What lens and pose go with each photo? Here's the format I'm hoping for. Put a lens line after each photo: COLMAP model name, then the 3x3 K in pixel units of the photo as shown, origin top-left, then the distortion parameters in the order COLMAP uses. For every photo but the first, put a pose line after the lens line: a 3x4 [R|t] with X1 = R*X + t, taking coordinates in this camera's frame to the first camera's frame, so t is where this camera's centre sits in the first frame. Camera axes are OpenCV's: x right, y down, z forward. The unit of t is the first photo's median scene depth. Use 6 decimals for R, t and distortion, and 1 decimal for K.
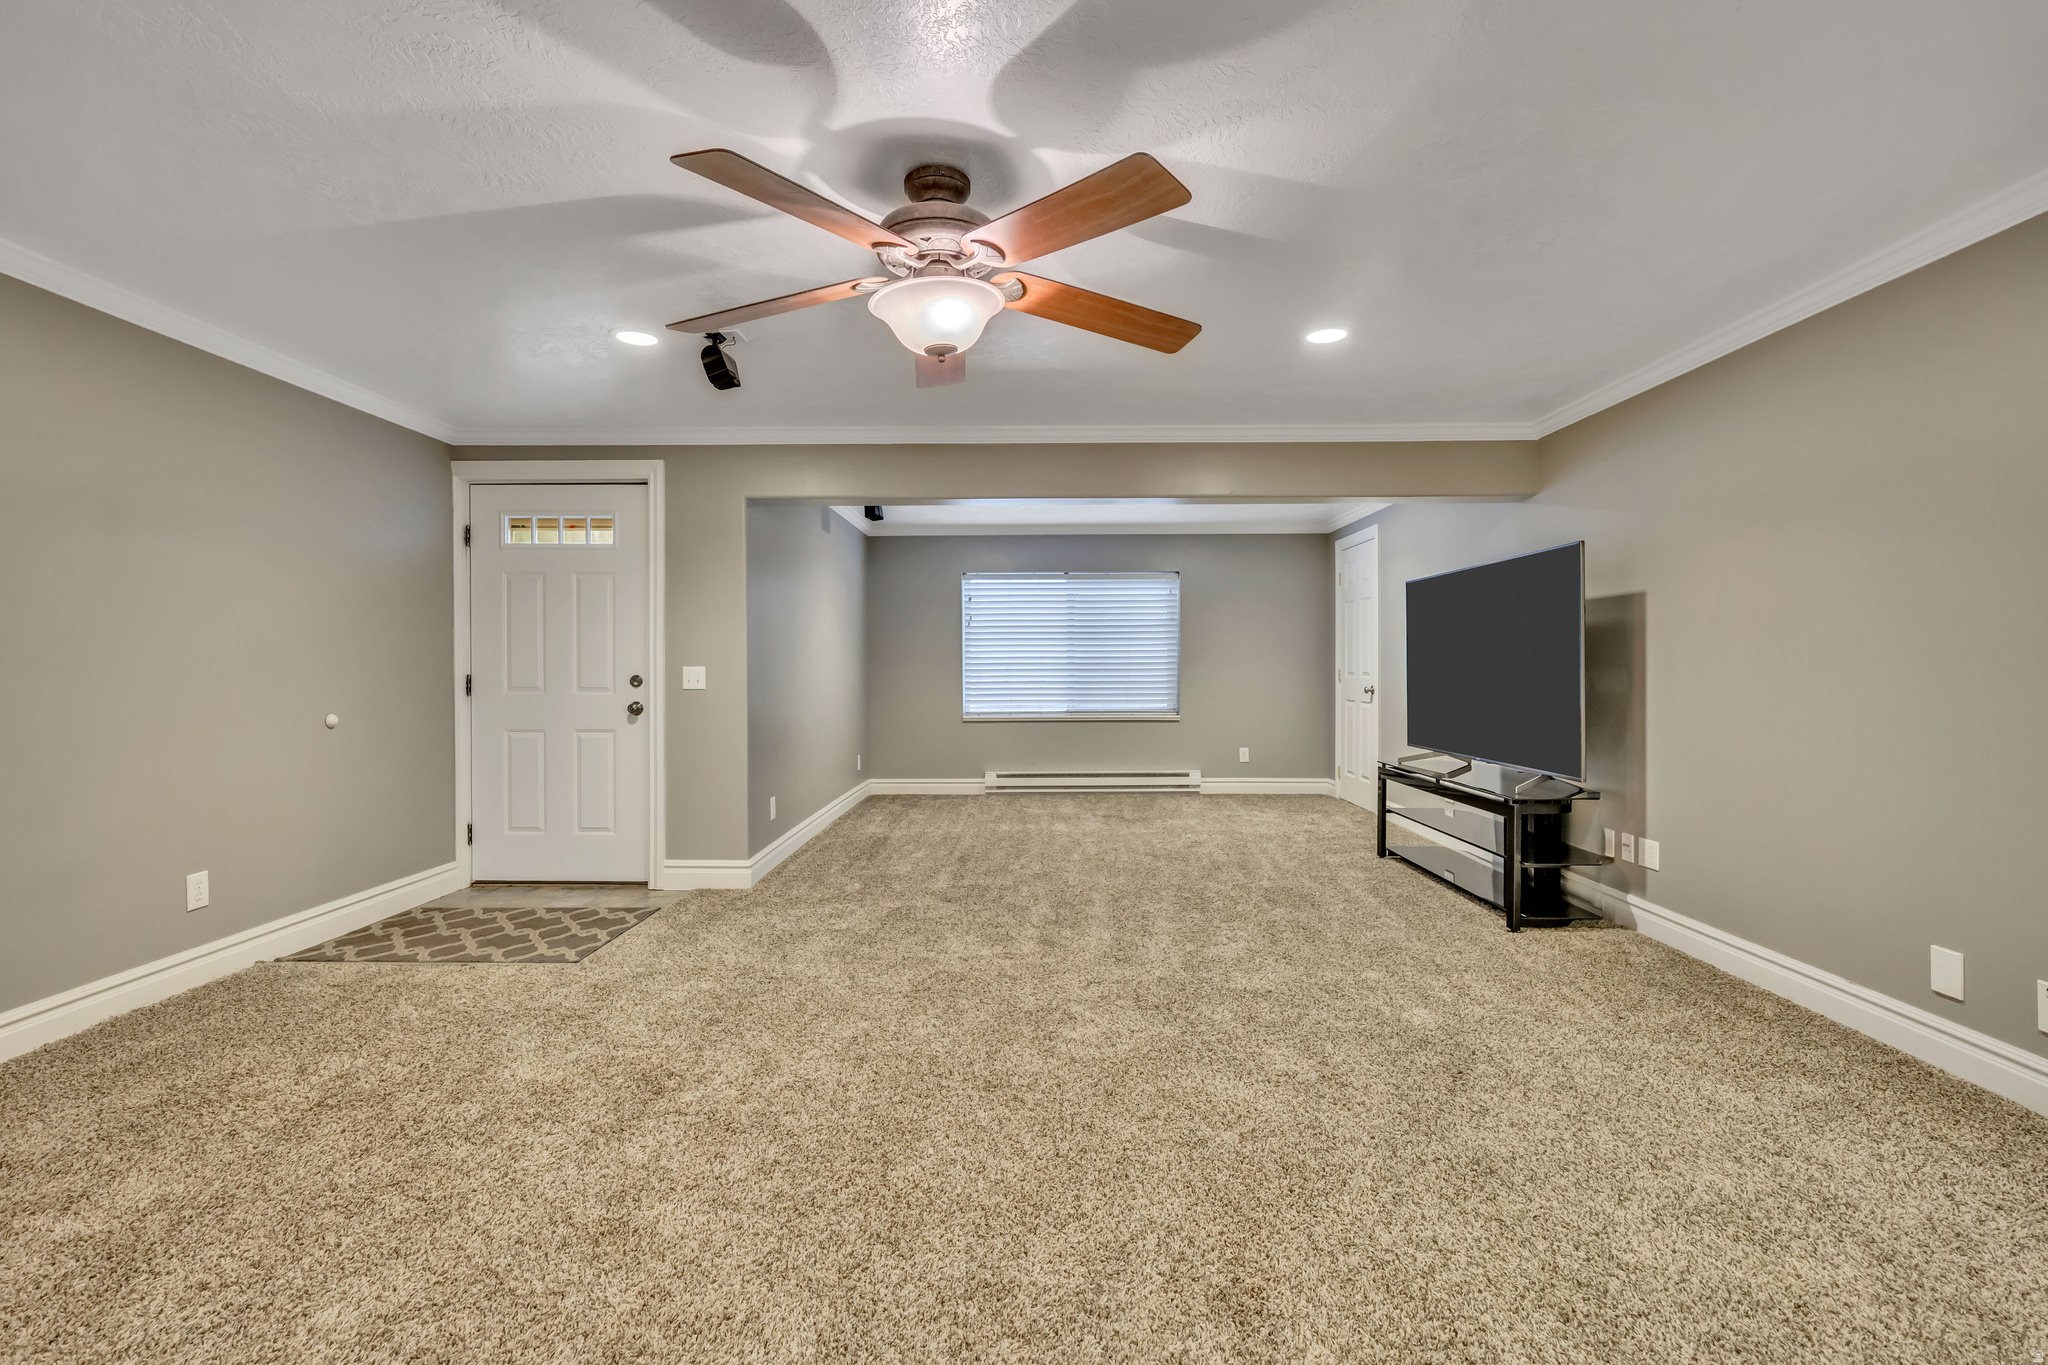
lens RADIAL K [[895.1, 0, 1032.5], [0, 895.1, 669.3], [0, 0, 1]] dist [-0.003690, -0.000085]
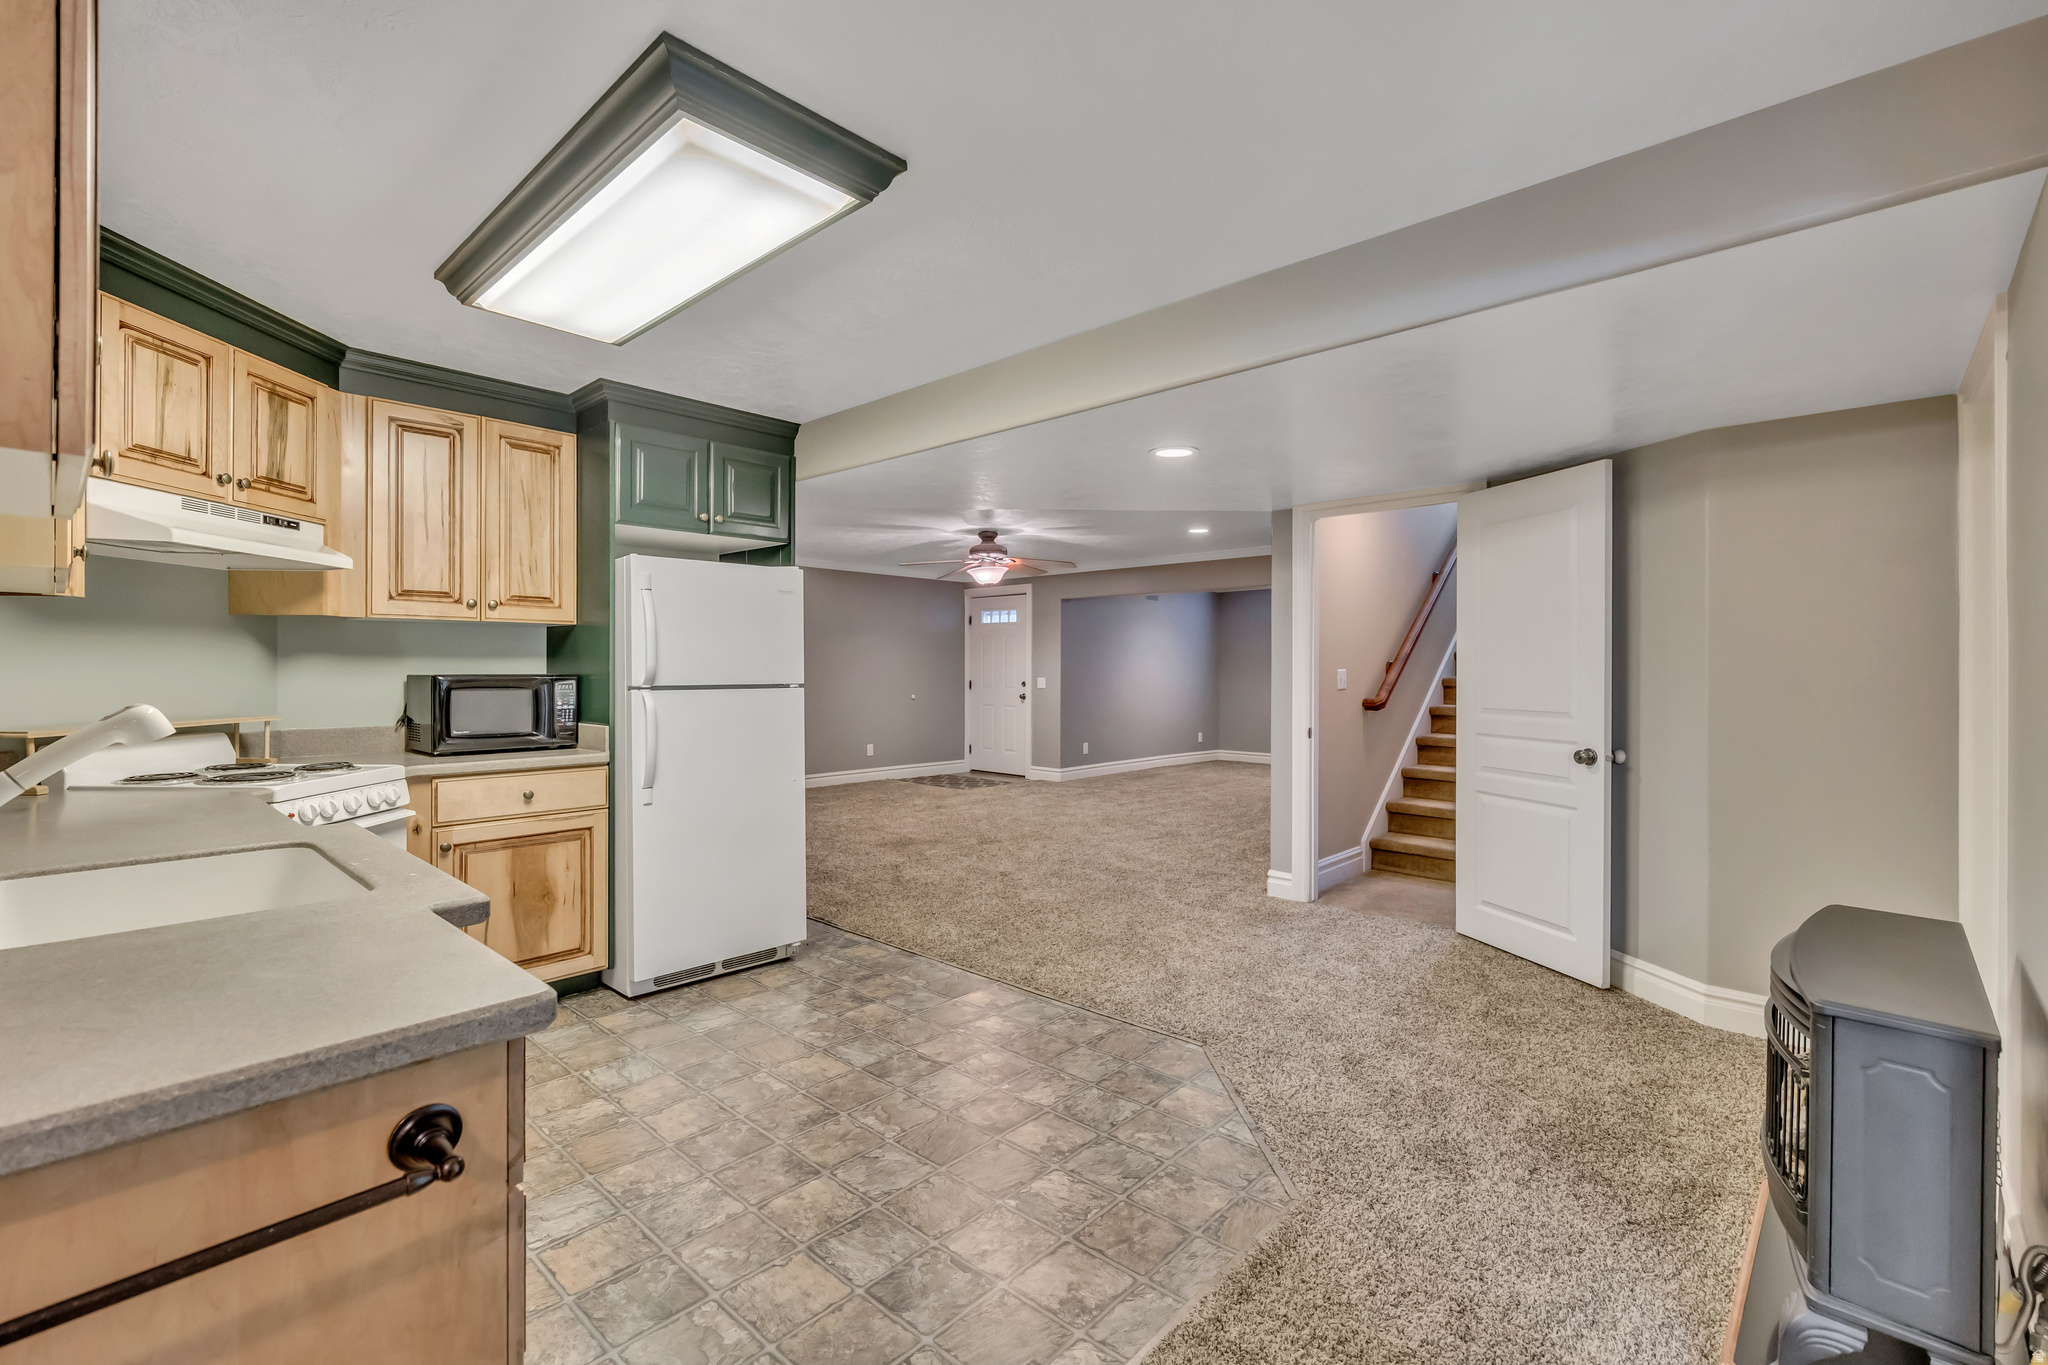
lens RADIAL K [[895.1, 0, 1019.6], [0, 895.1, 668.9], [0, 0, 1]] dist [-0.003690, -0.000085]
pose [[0.738770, 0.006361, -0.673927, 1.040791], [-0.008193, 0.999966, 0.000458, -0.025271], [0.673908, 0.005183, 0.738797, -0.635879]]
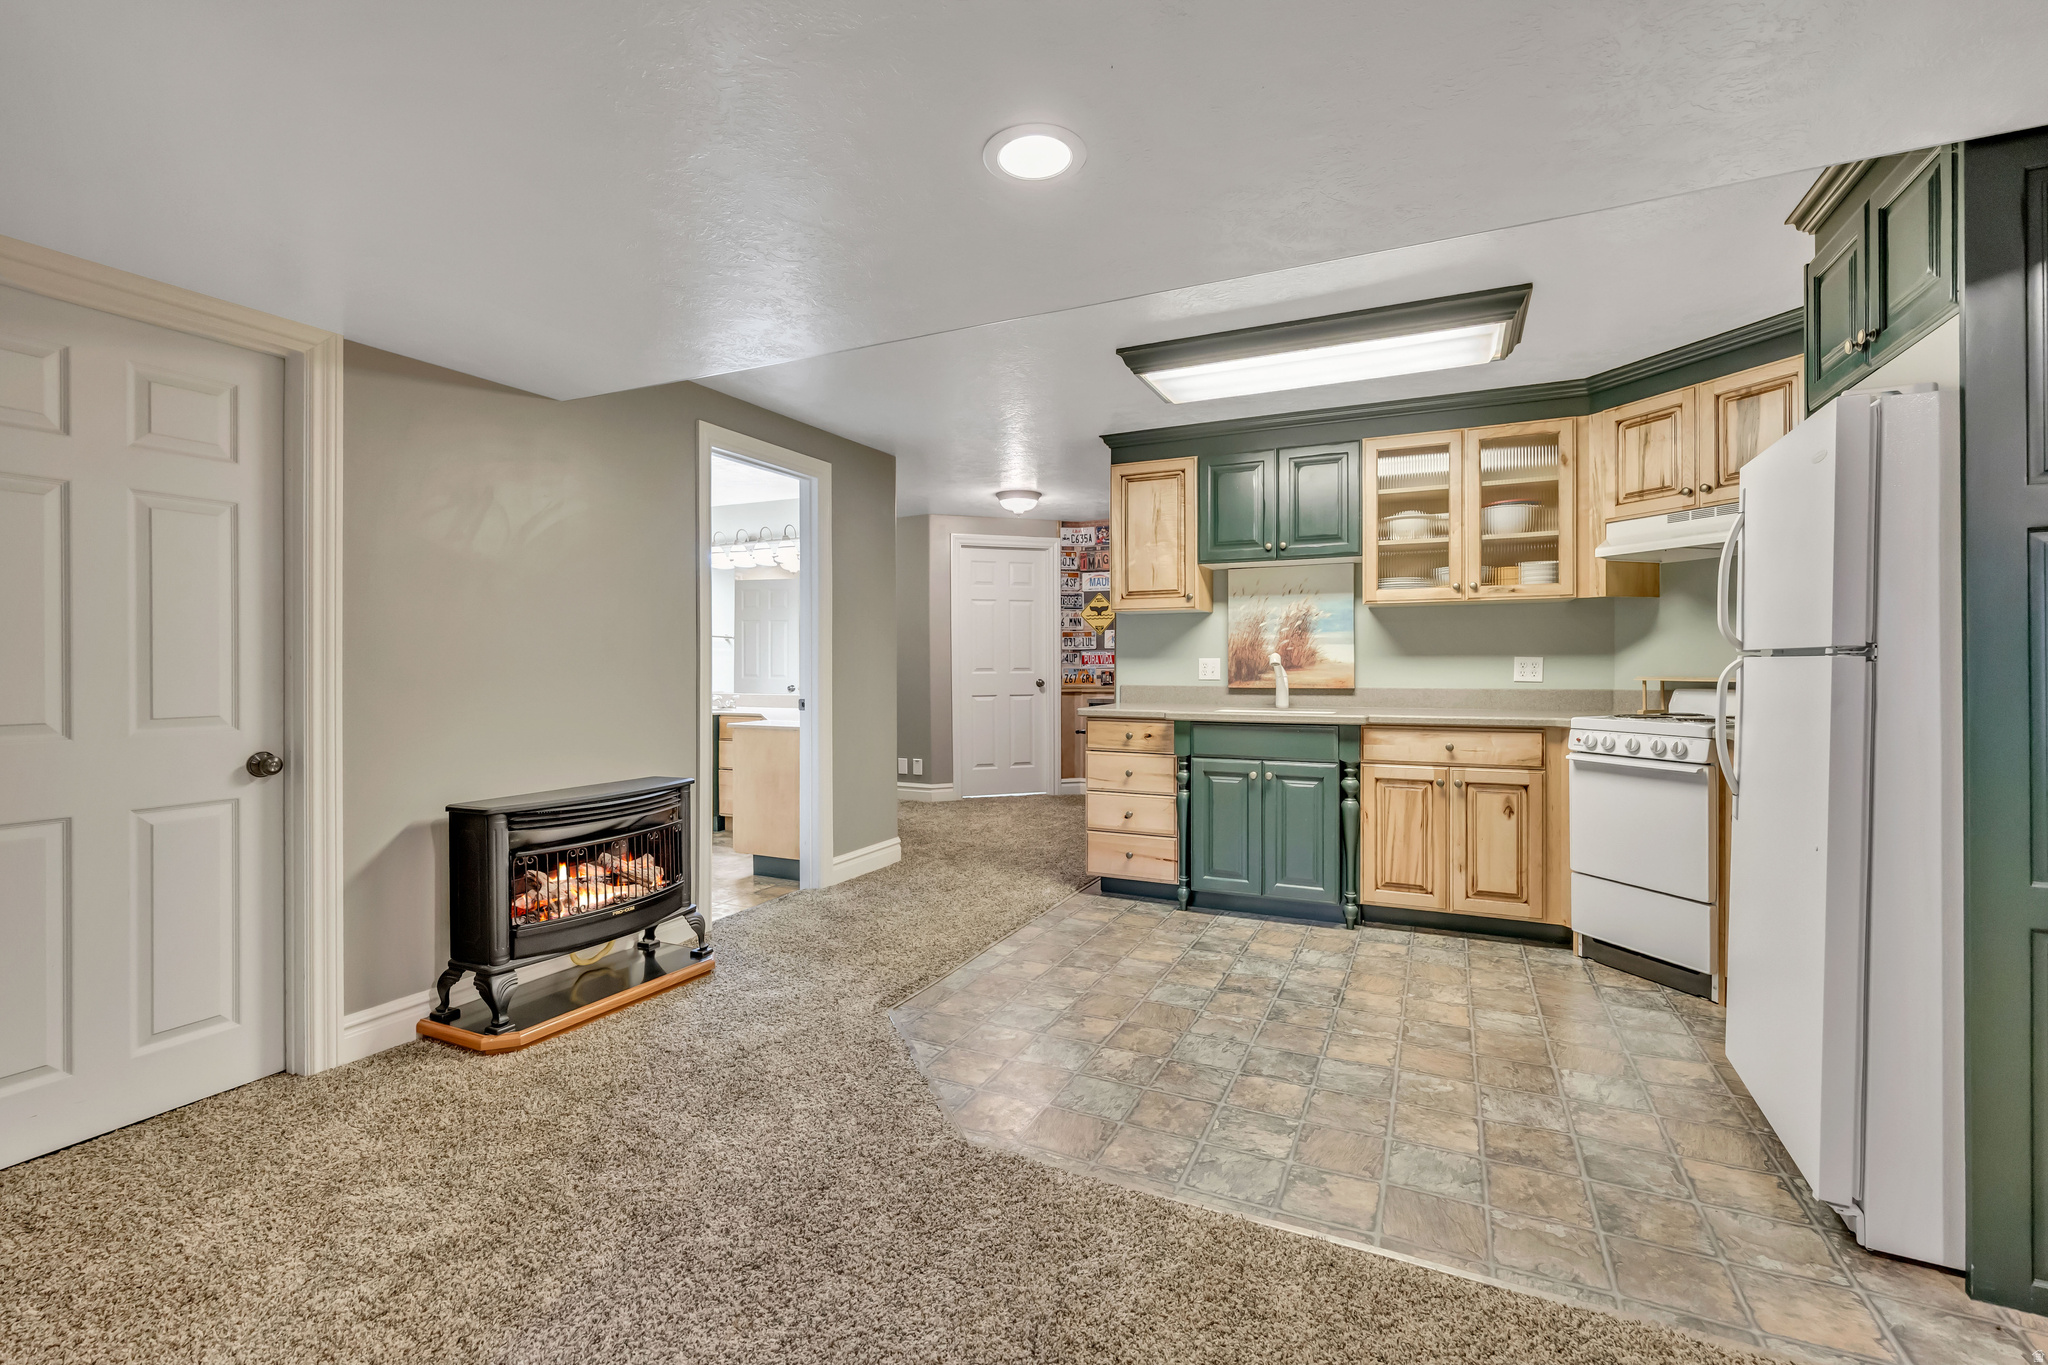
lens RADIAL K [[895.1, 0, 1021.8], [0, 895.1, 666.7], [0, 0, 1]] dist [-0.003690, -0.000085]
pose [[-0.907265, 0.004004, 0.420541, 0.480584], [0.007681, 0.999946, 0.007049, -0.005524], [-0.420490, 0.009625, -0.907246, 0.340470]]
